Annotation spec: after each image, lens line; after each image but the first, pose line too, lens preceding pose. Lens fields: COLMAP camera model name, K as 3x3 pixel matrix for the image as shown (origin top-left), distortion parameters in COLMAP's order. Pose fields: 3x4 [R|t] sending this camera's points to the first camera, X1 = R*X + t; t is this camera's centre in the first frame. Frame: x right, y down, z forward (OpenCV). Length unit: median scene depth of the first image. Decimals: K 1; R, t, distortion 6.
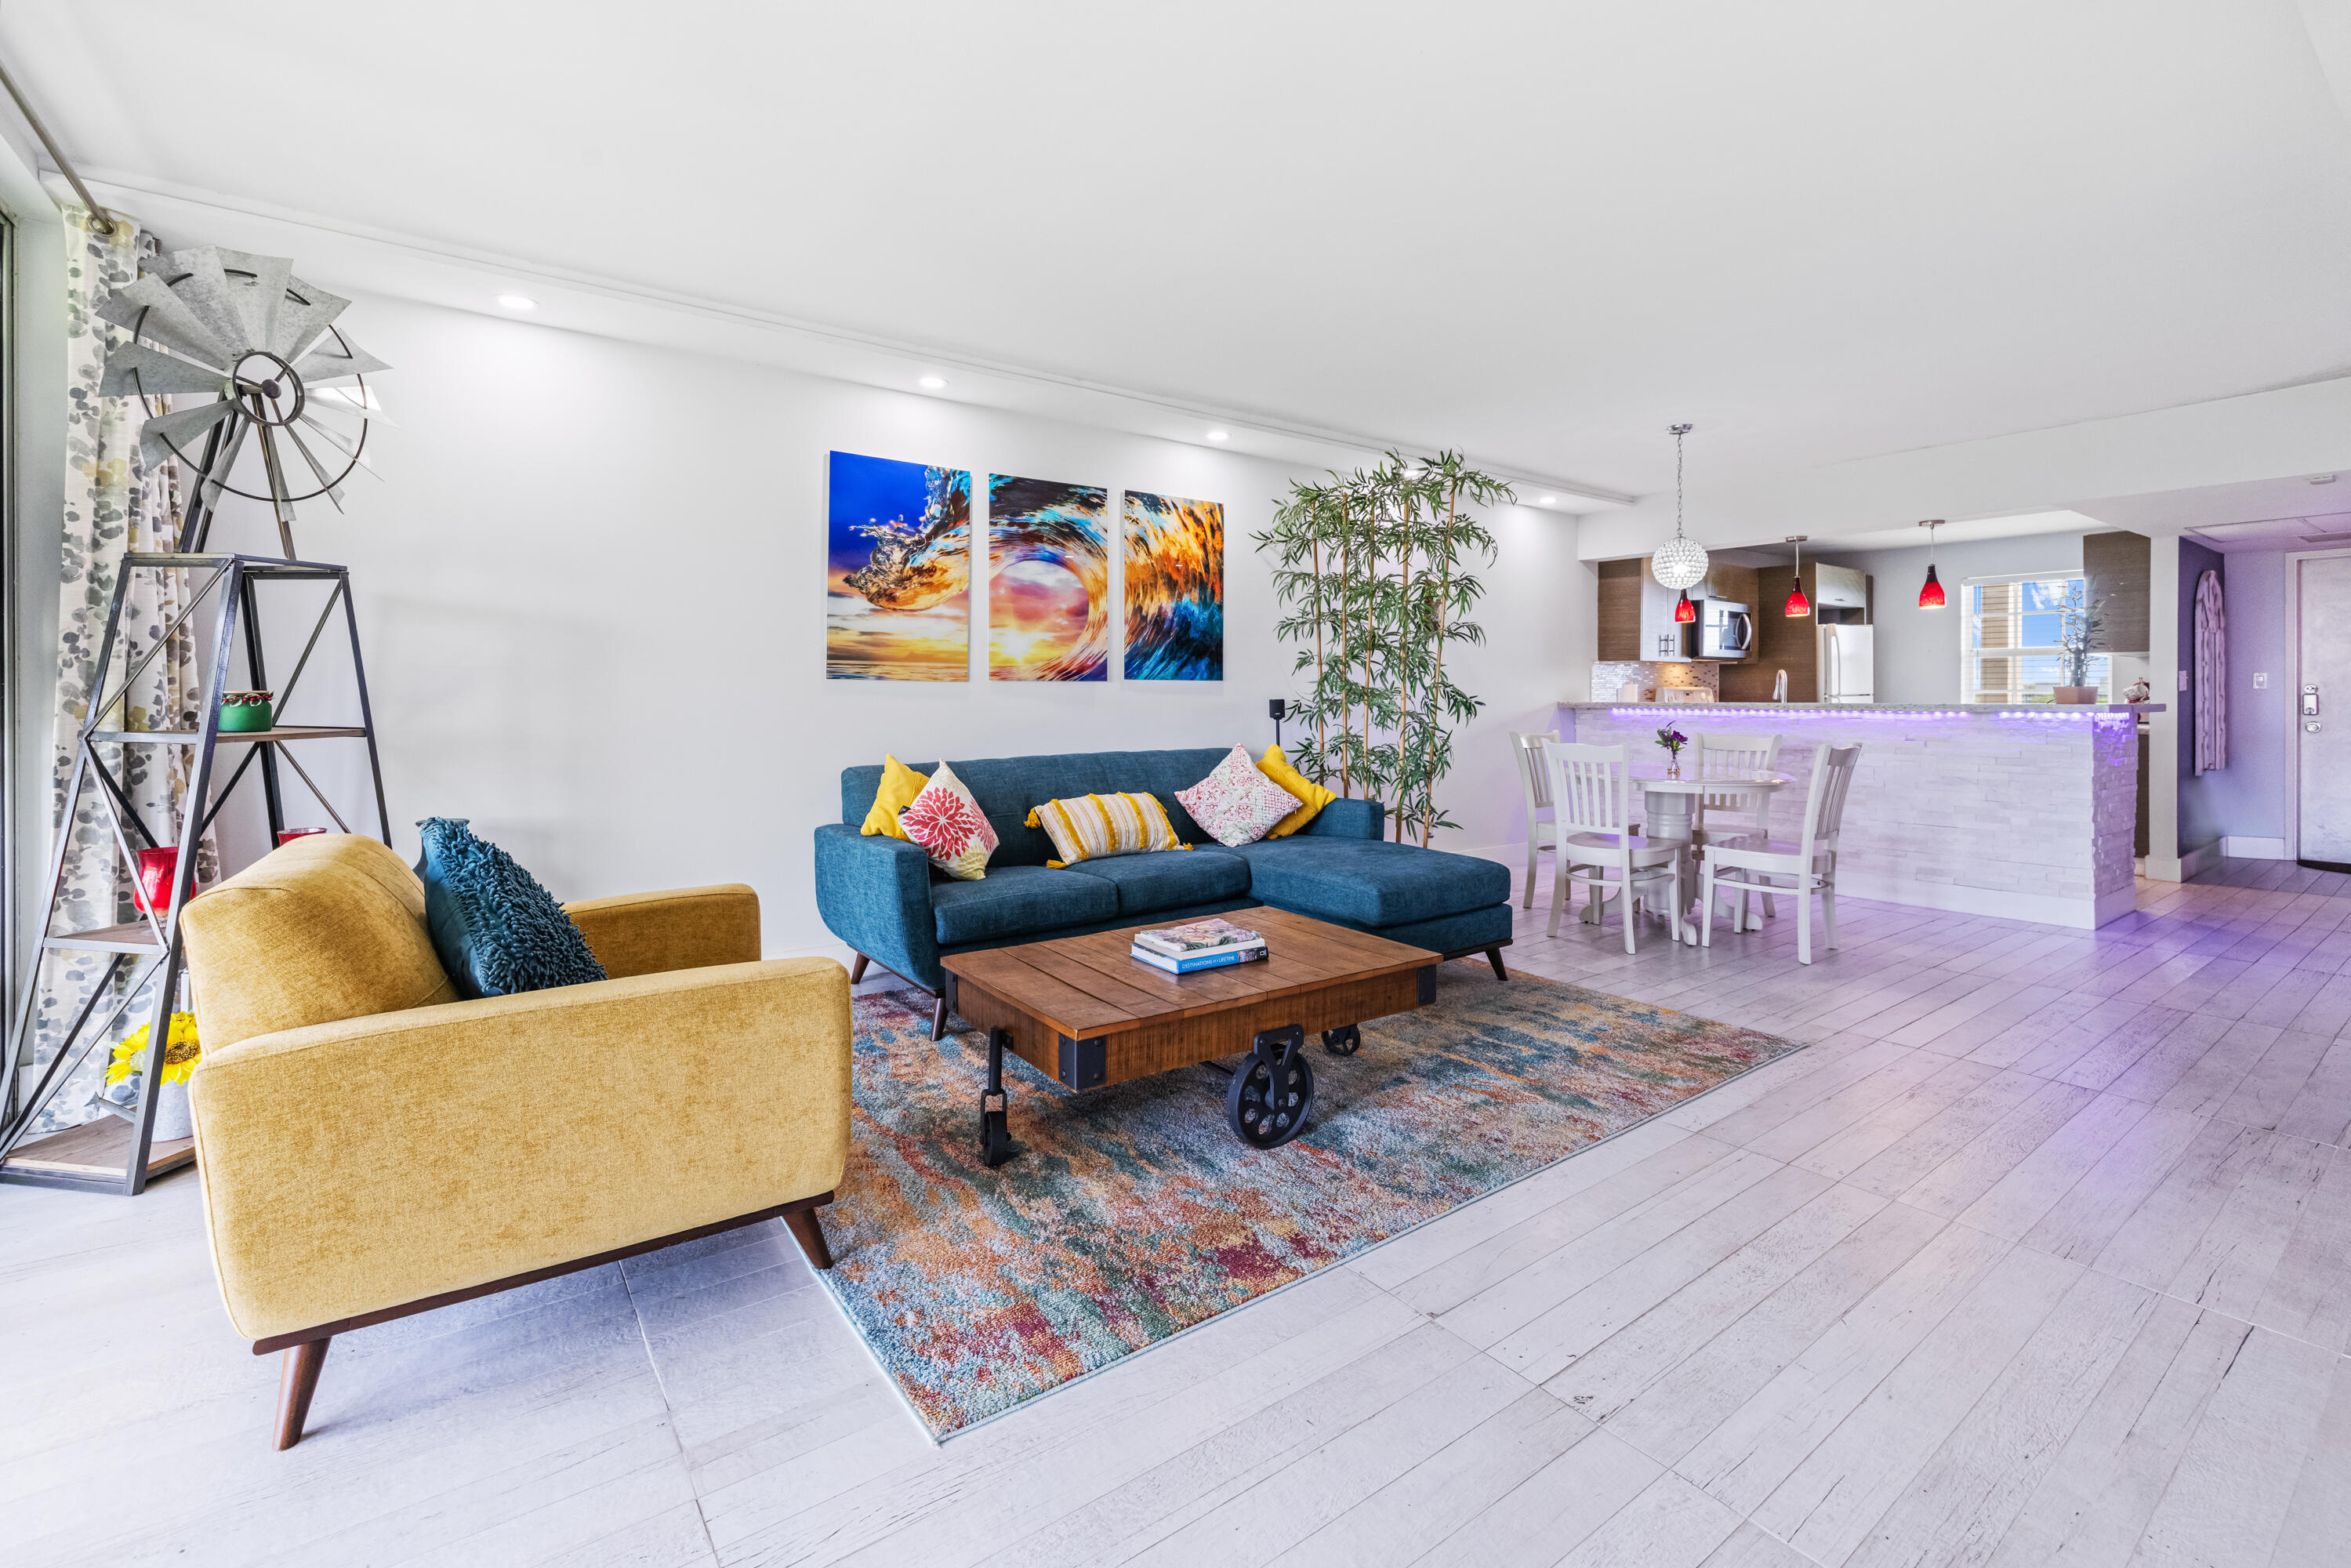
lens RADIAL K [[992.9, 0, 1186.7], [0, 992.9, 700.3], [0, 0, 1]] dist [0.002195, -0.000366]
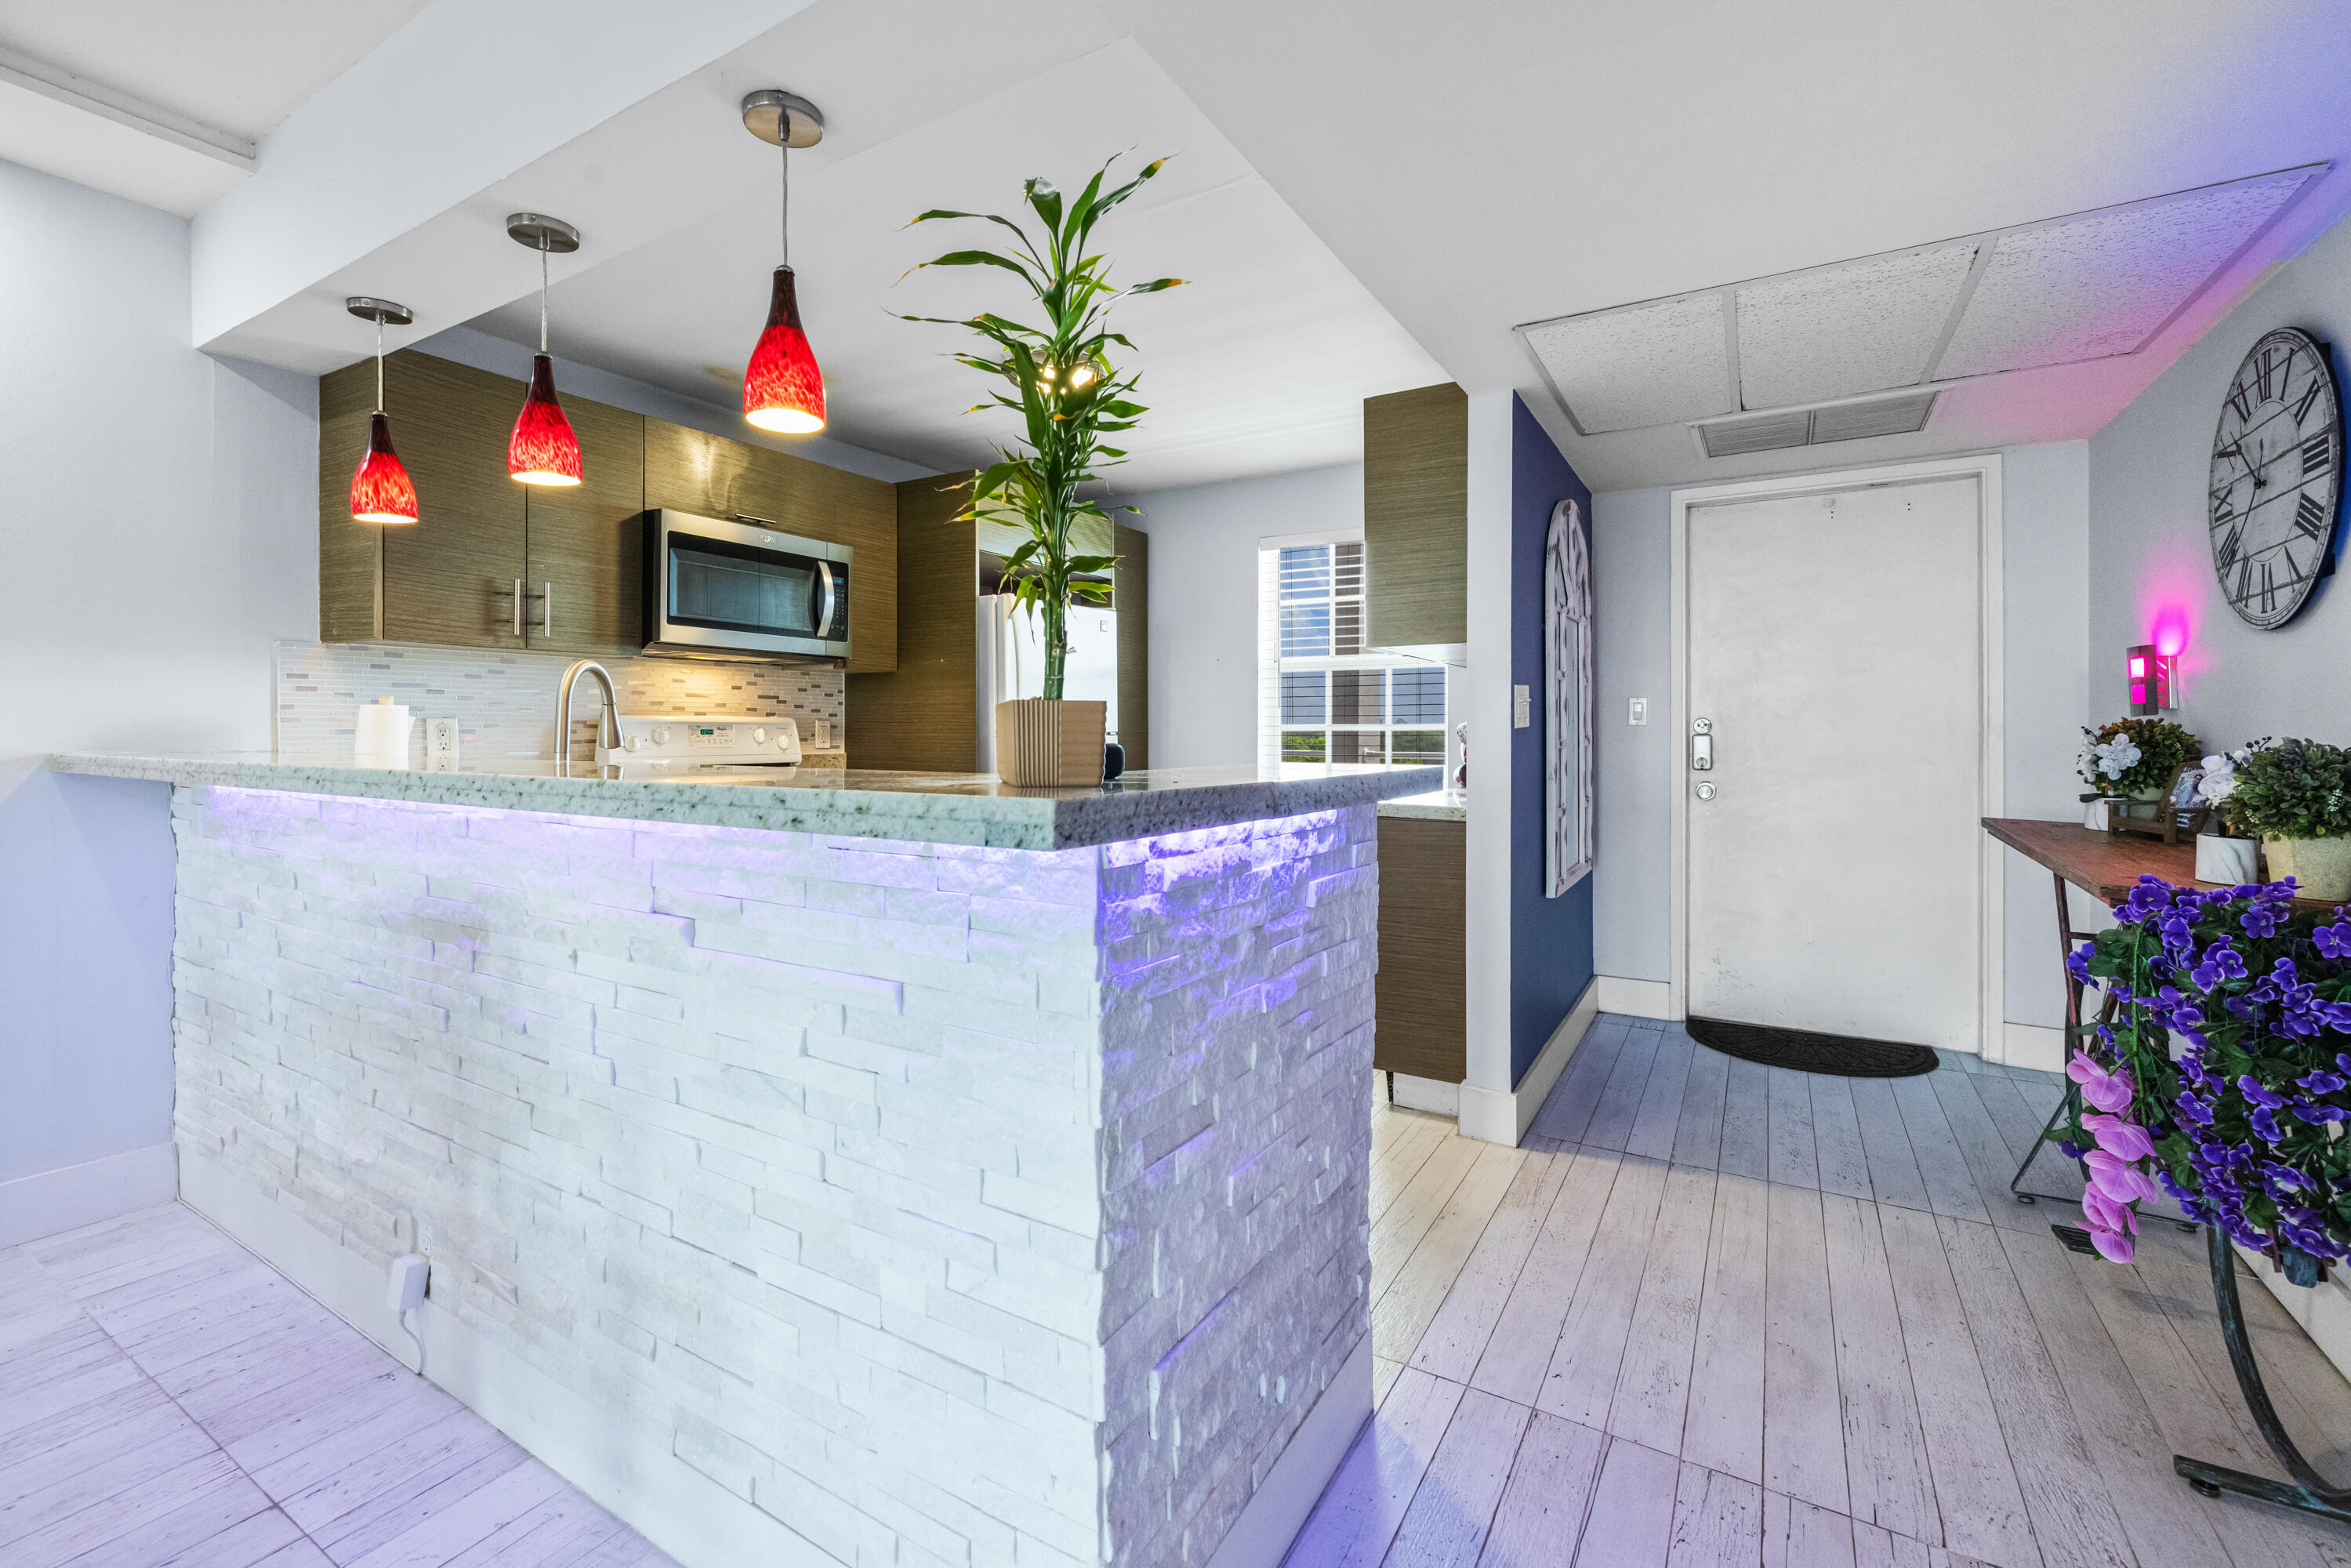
lens RADIAL K [[992.9, 0, 1164.9], [0, 992.9, 734.3], [0, 0, 1]] dist [0.002195, -0.000366]
pose [[0.923903, 0.002106, 0.382620, 0.660408], [-0.001121, 0.999995, -0.002798, -0.005205], [-0.382624, 0.002156, 0.923902, 0.625498]]
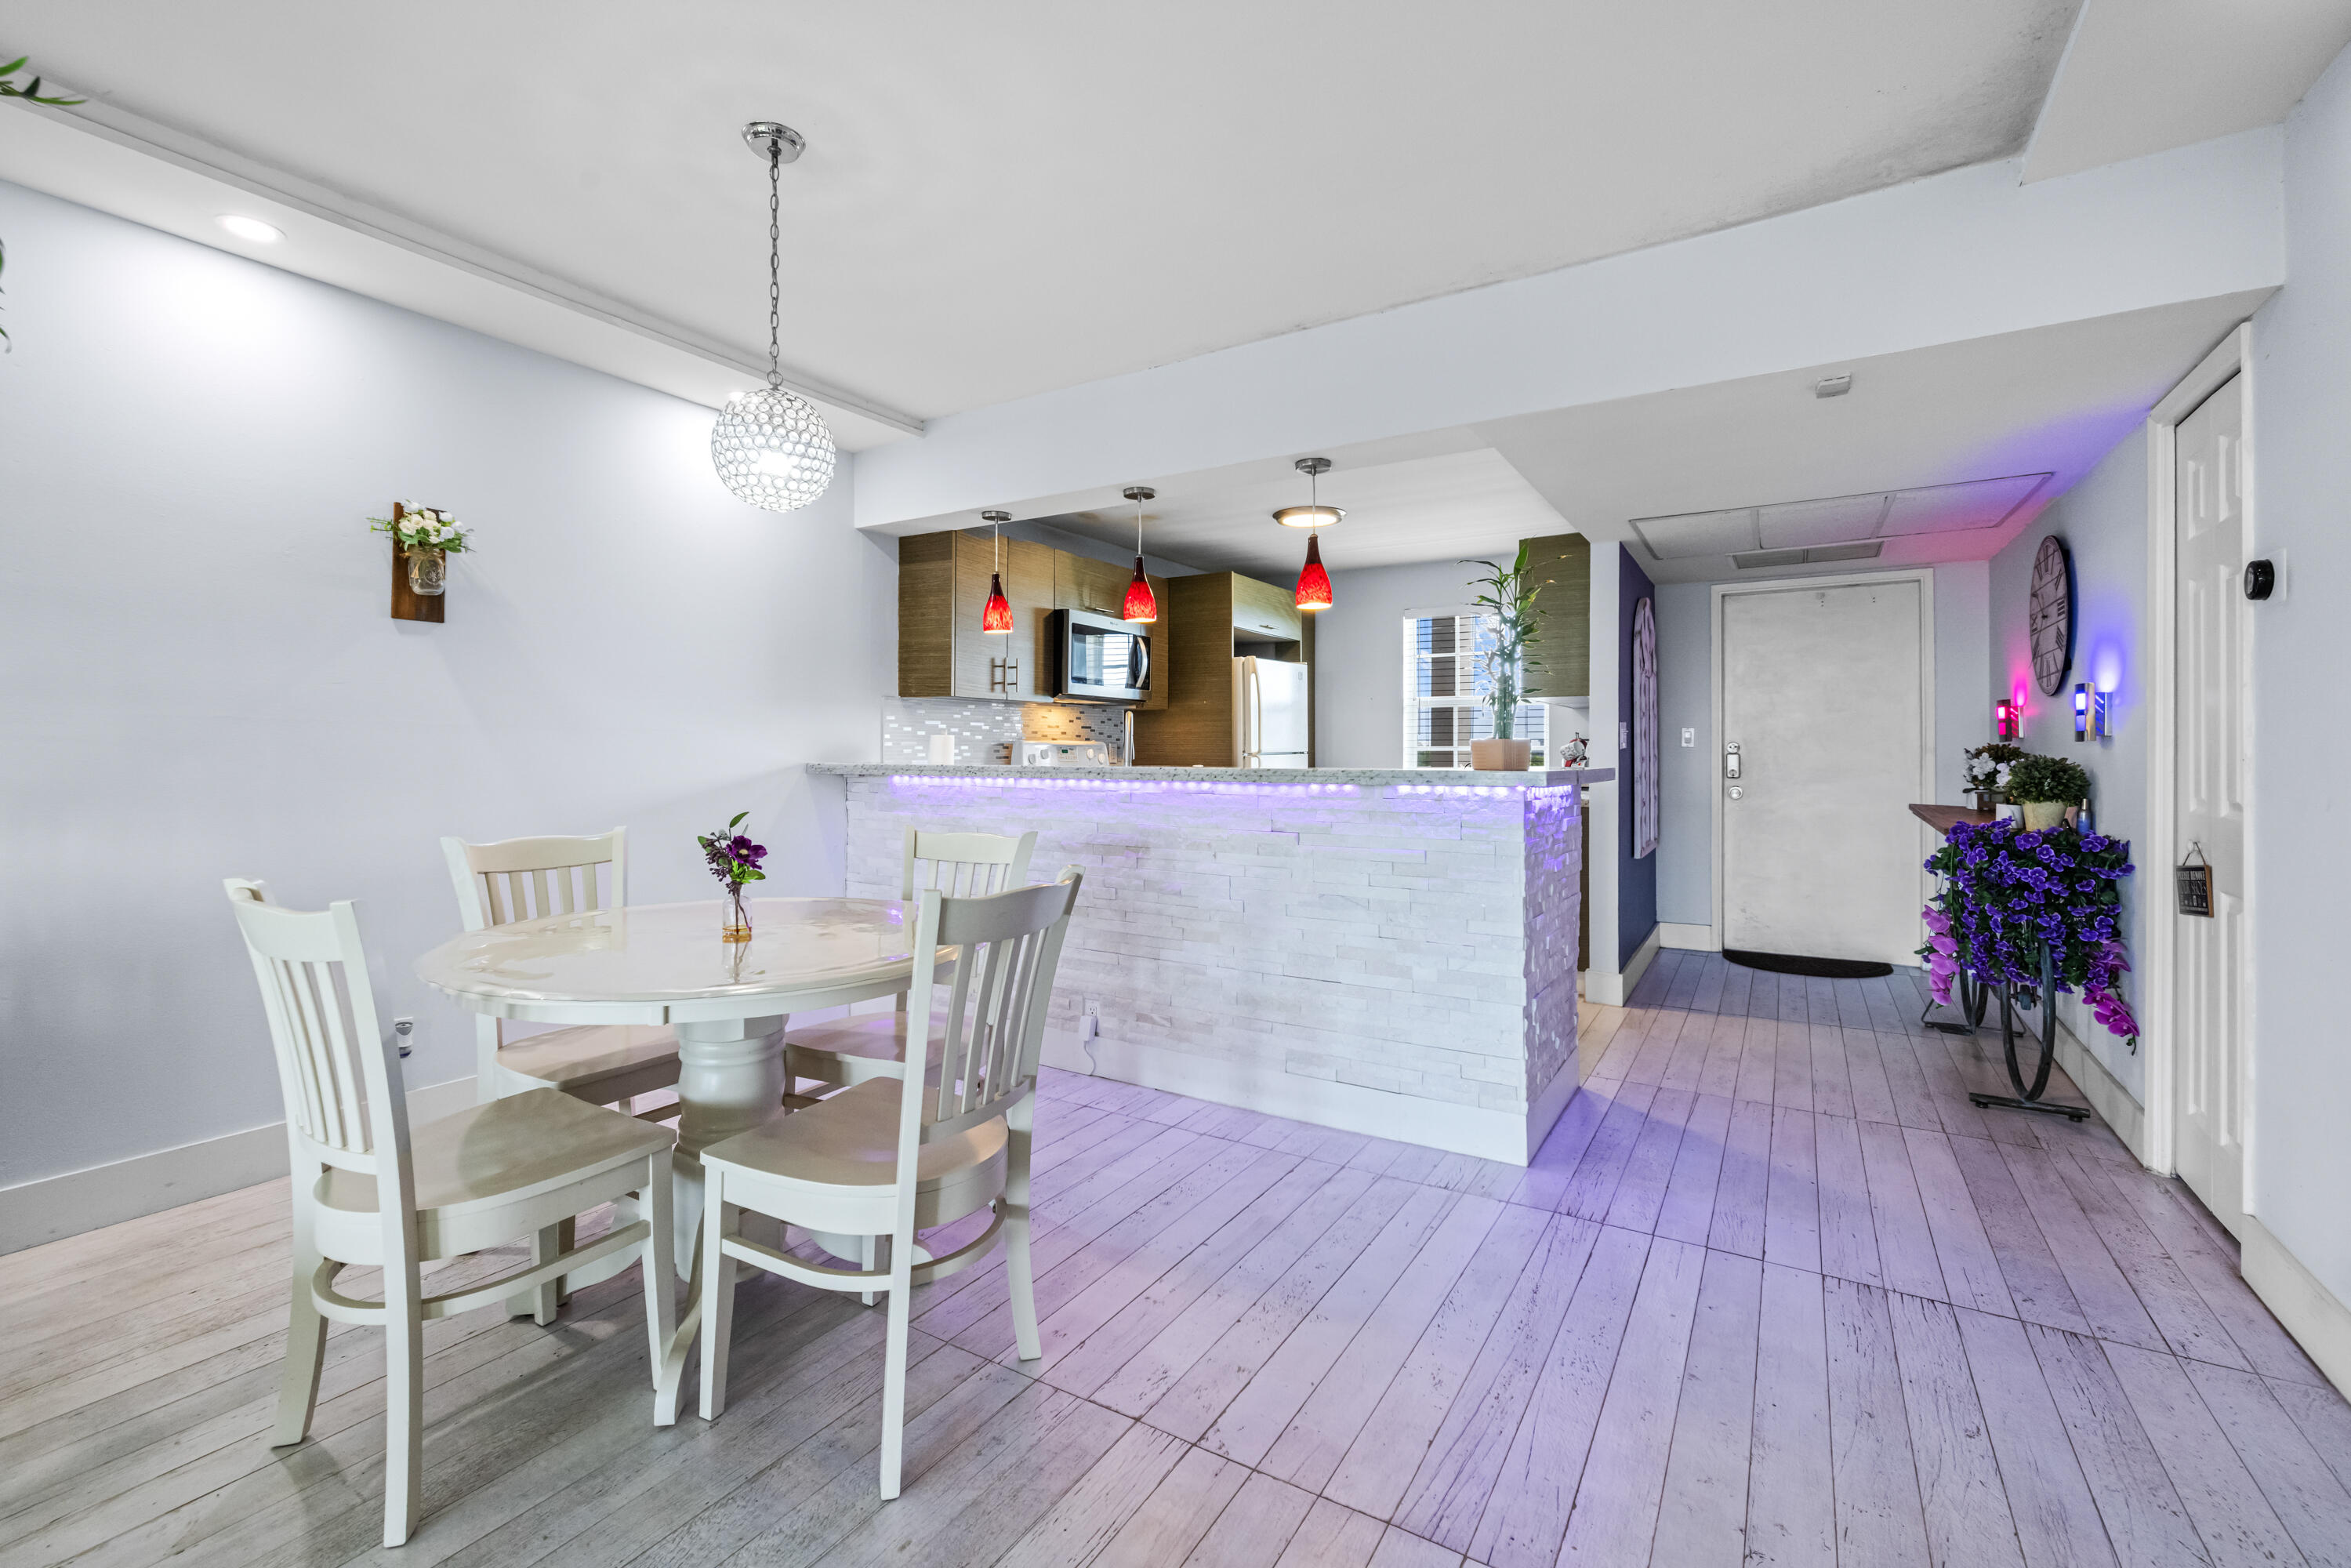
lens RADIAL K [[992.9, 0, 1167.3], [0, 992.9, 749.8], [0, 0, 1]] dist [0.002195, -0.000366]
pose [[0.927809, 0.004615, 0.373028, 0.396797], [-0.001806, 0.999967, -0.007881, -0.002628], [-0.373052, 0.006638, 0.927787, 0.426810]]
